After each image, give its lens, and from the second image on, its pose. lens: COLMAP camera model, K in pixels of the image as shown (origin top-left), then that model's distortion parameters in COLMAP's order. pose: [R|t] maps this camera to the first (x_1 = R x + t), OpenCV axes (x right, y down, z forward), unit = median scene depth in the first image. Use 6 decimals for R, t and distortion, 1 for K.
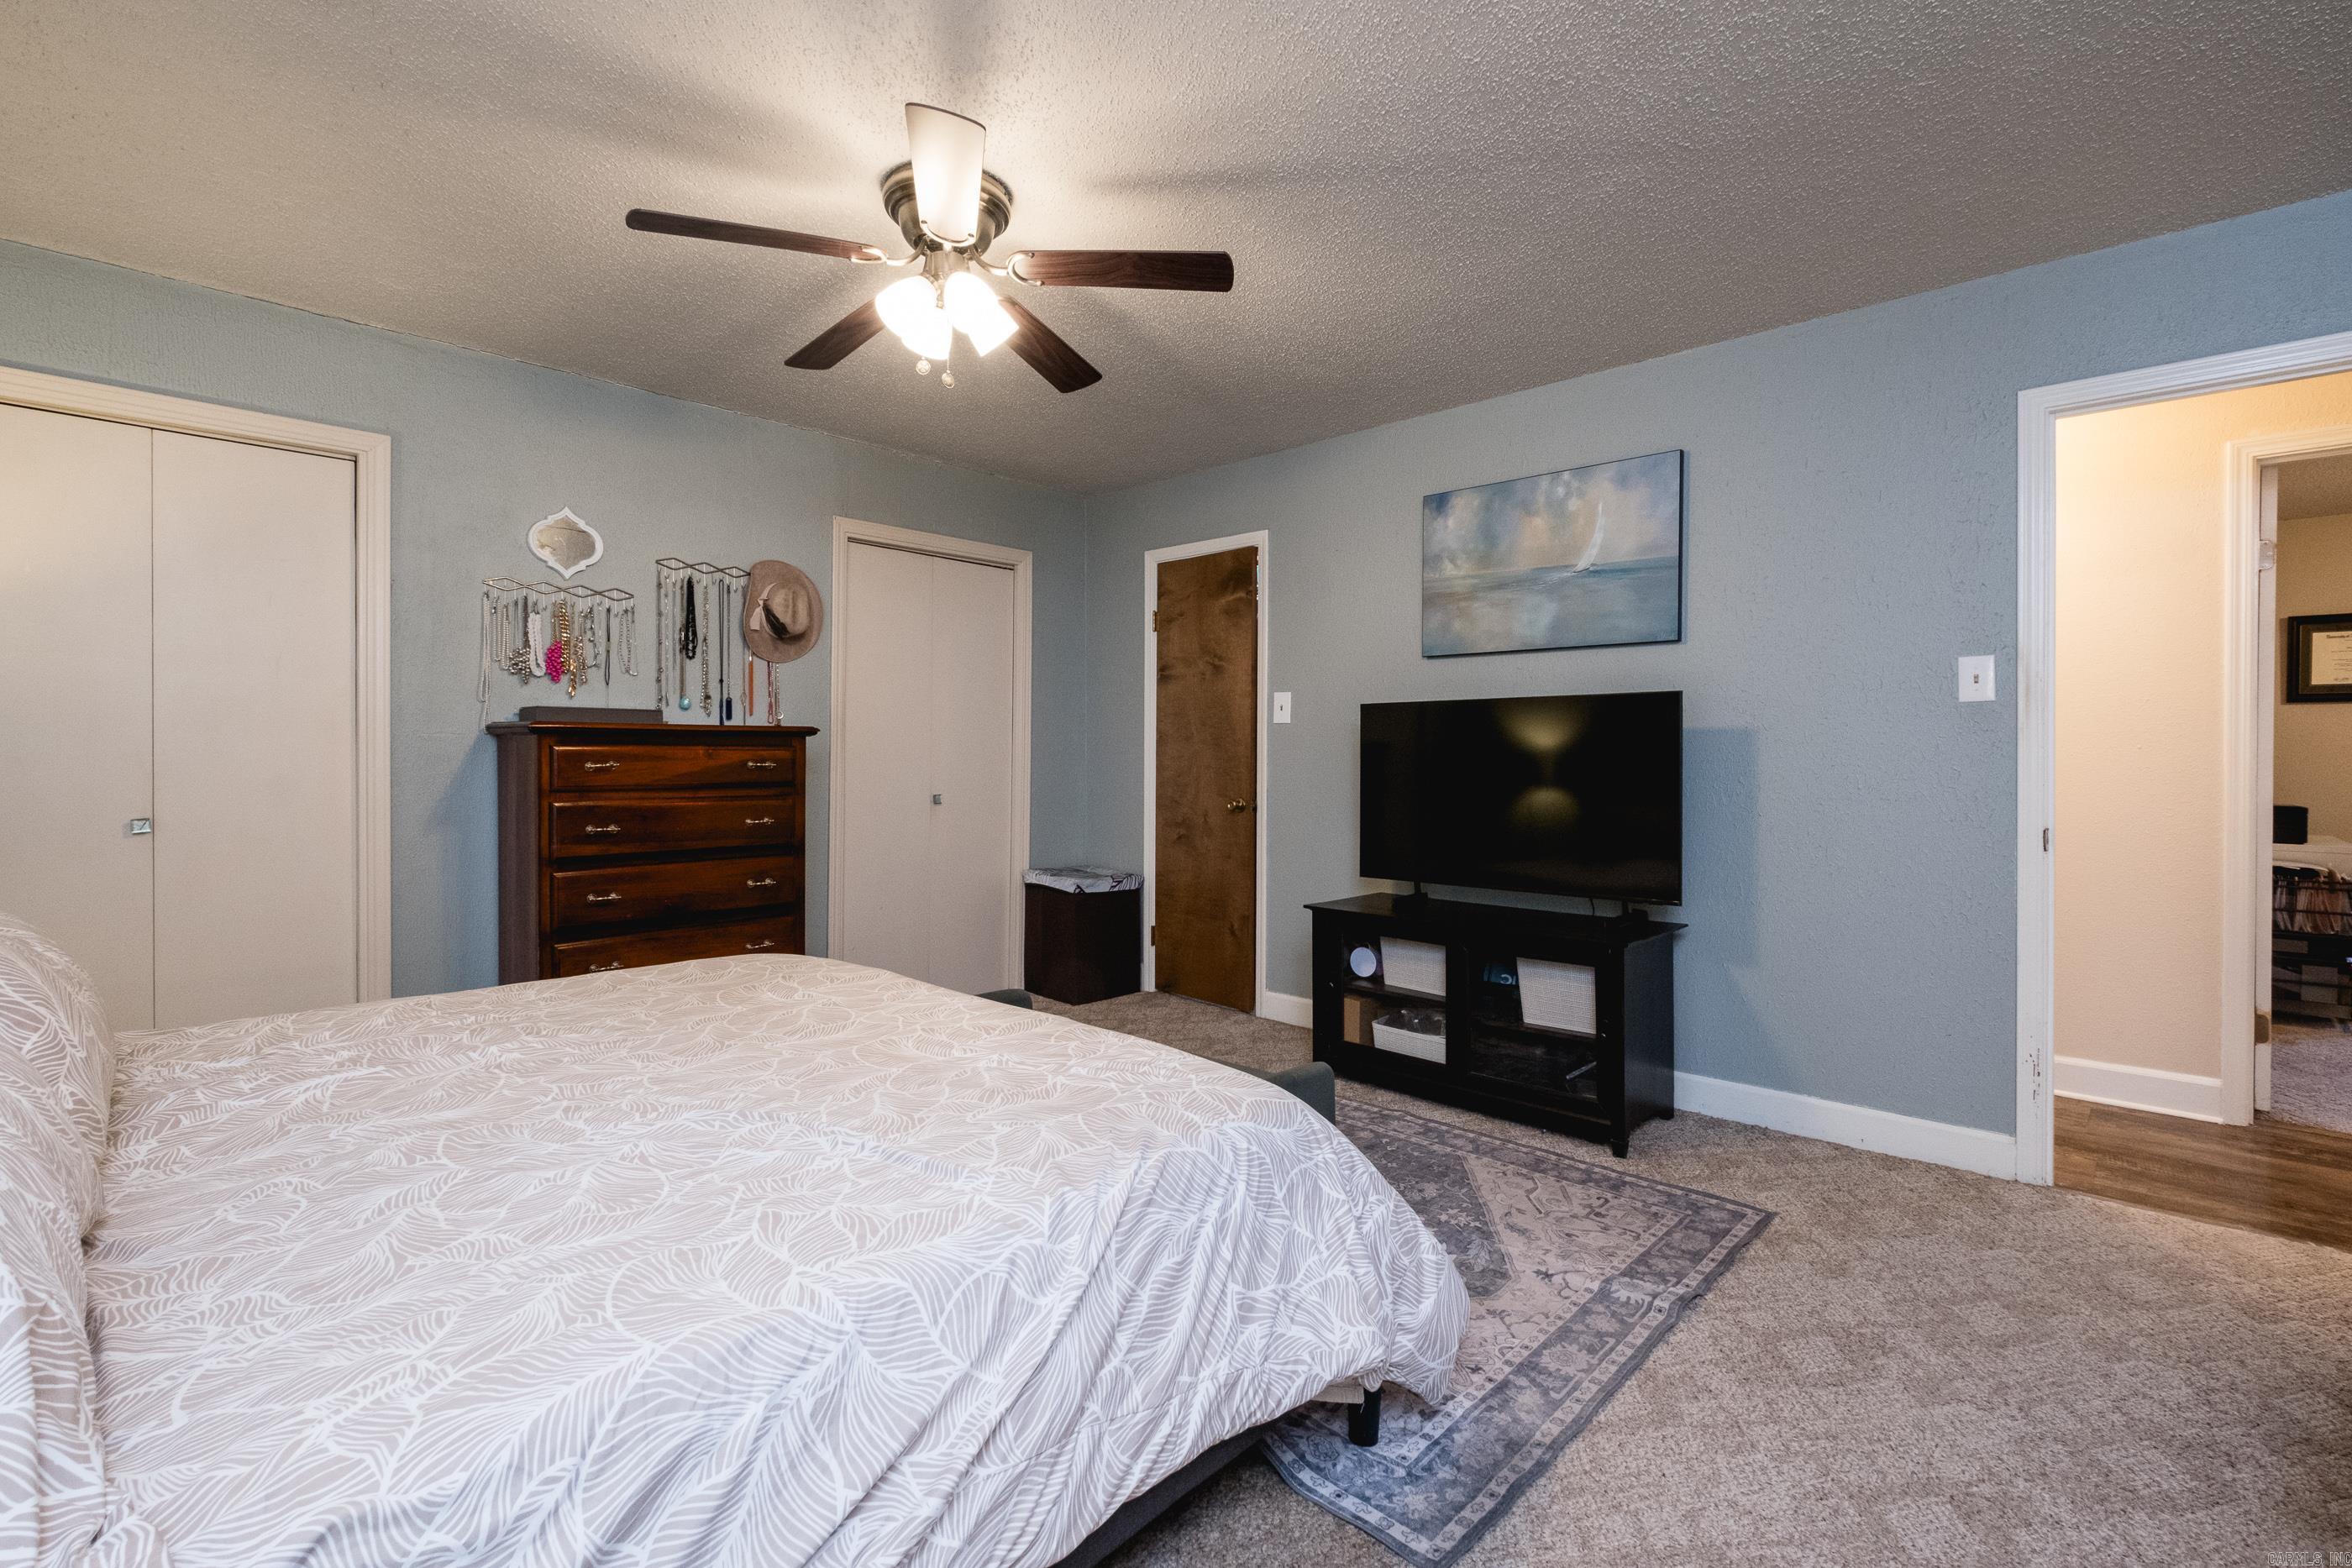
lens RADIAL K [[1020.0, 0, 1179.0], [0, 1020.0, 778.7], [0, 0, 1]] dist [0.000351, -0.000254]
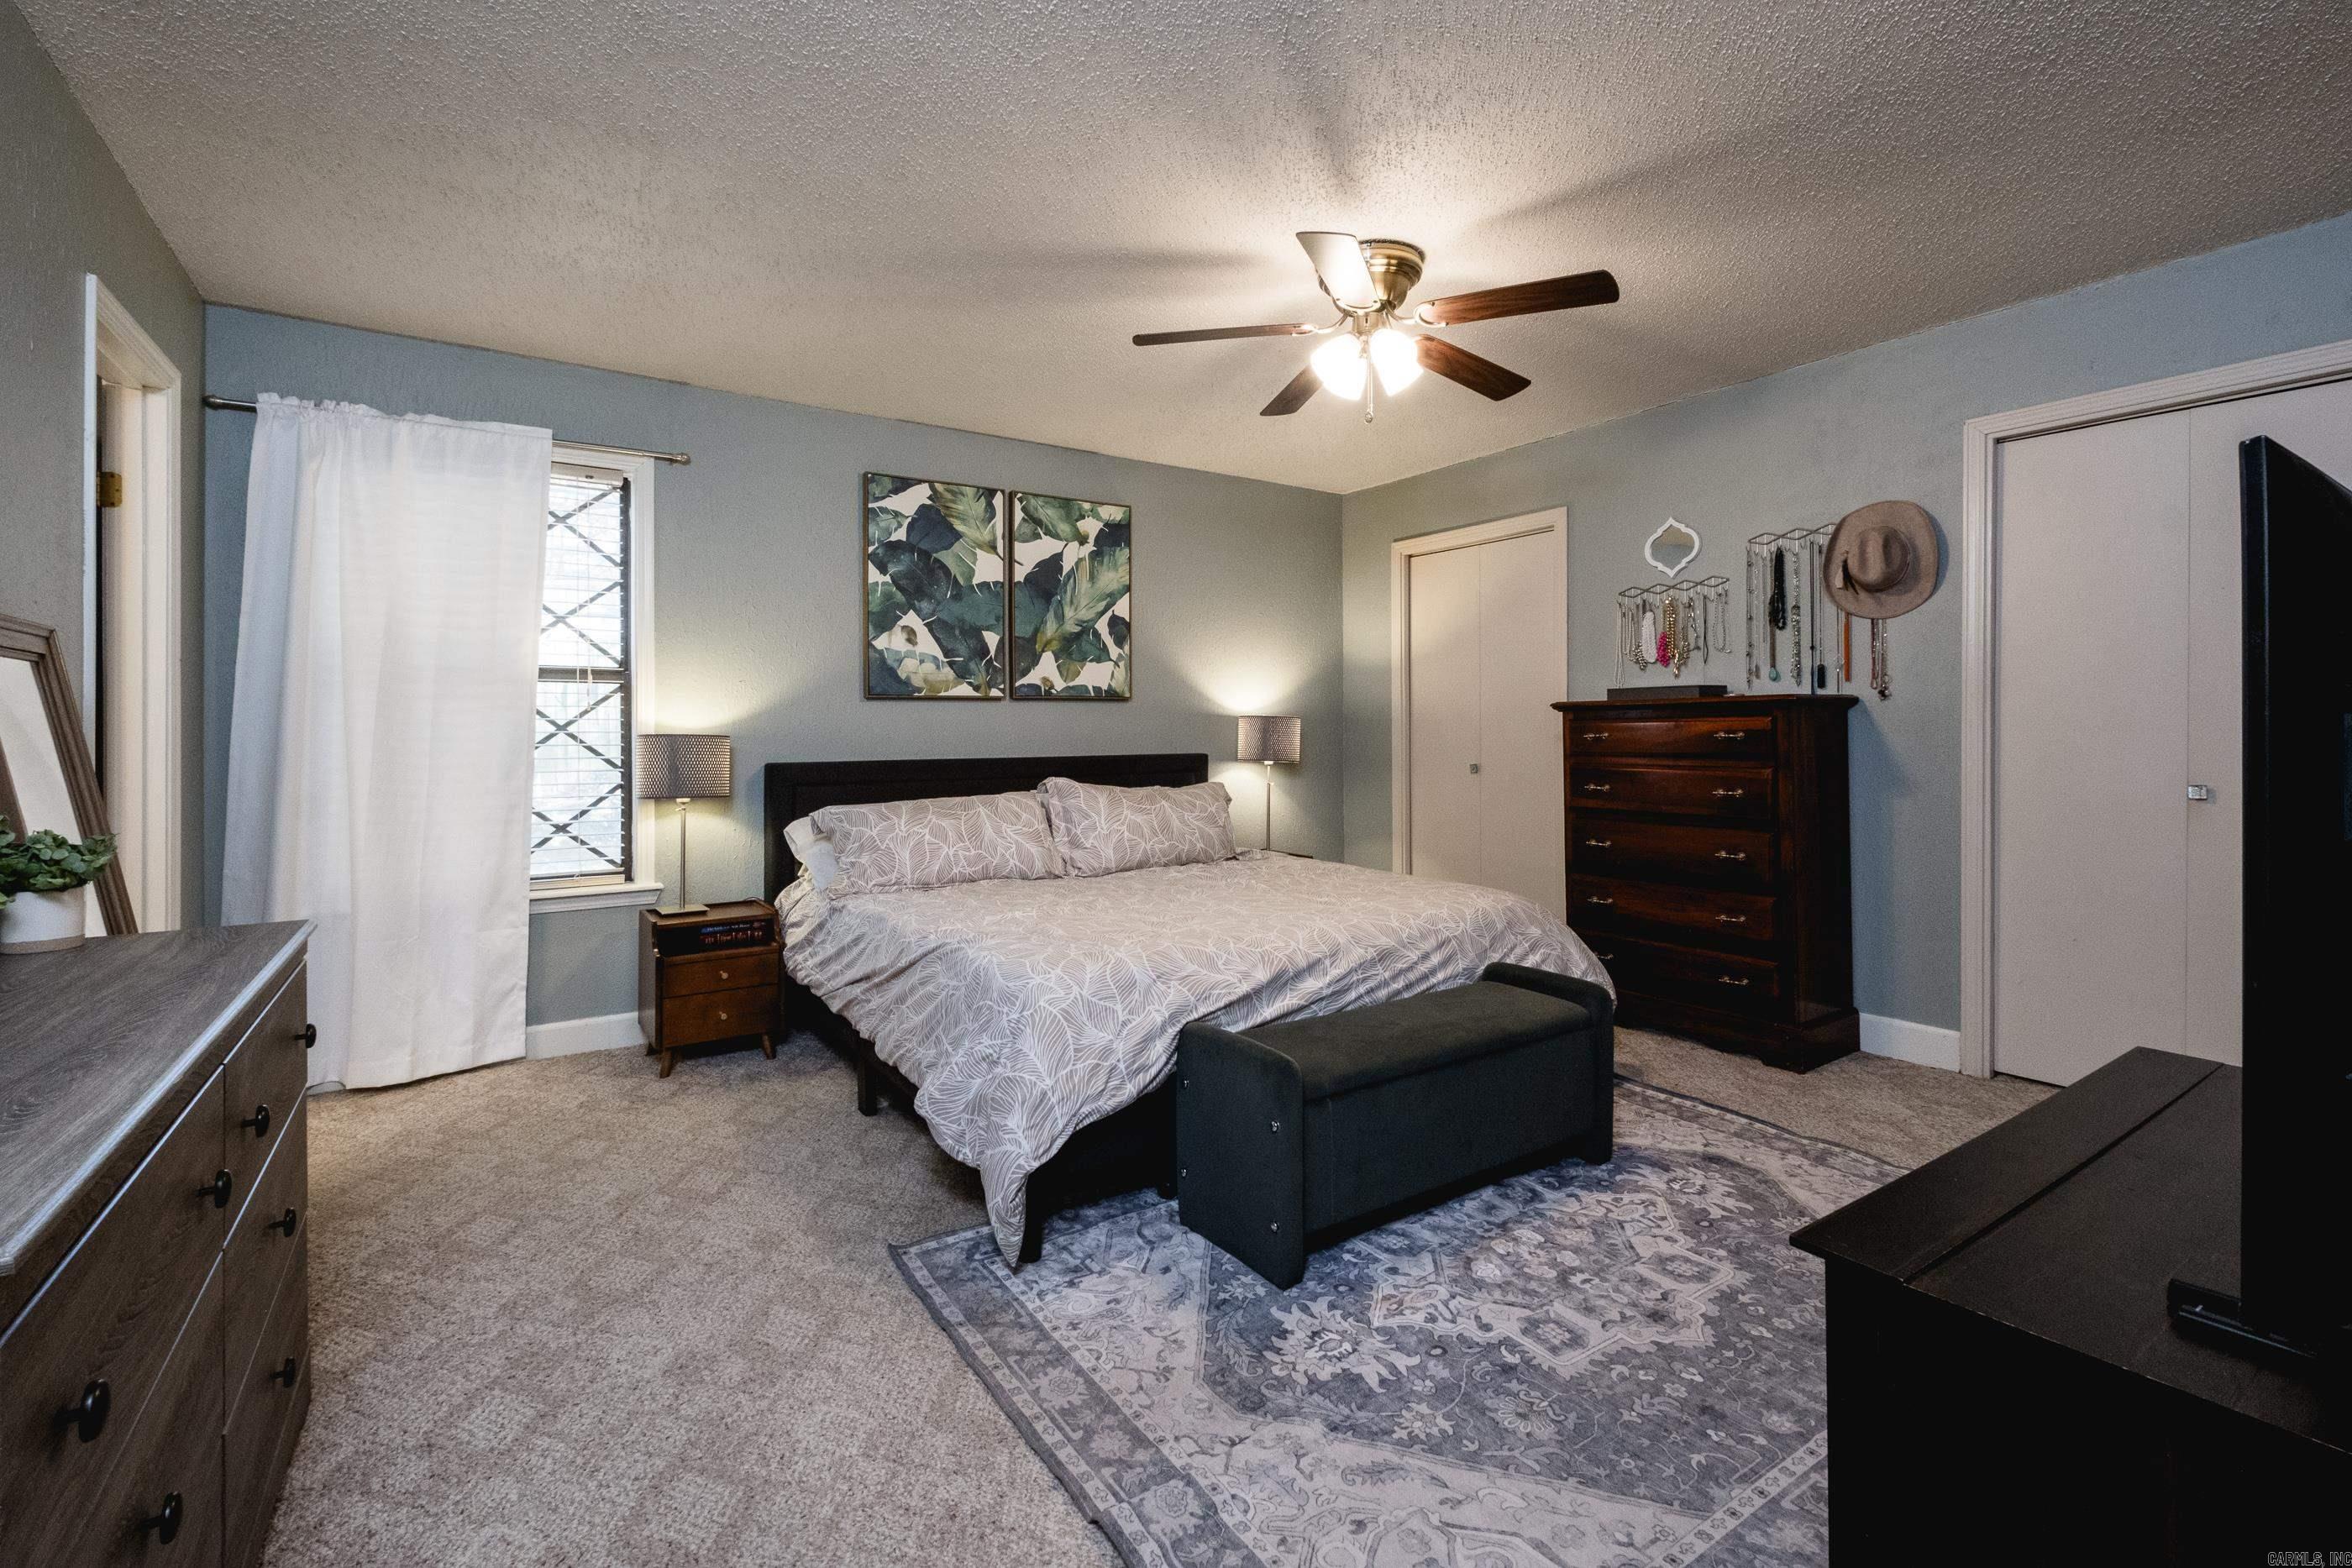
lens RADIAL K [[1028.1, 0, 1177.3], [0, 1028.1, 722.8], [0, 0, 1]] dist [0.001631, 0.000141]
pose [[-0.203200, -0.011201, -0.979073, 0.690972], [-0.020621, 0.999762, -0.007158, -0.008044], [0.978920, 0.018735, -0.203382, 0.701287]]
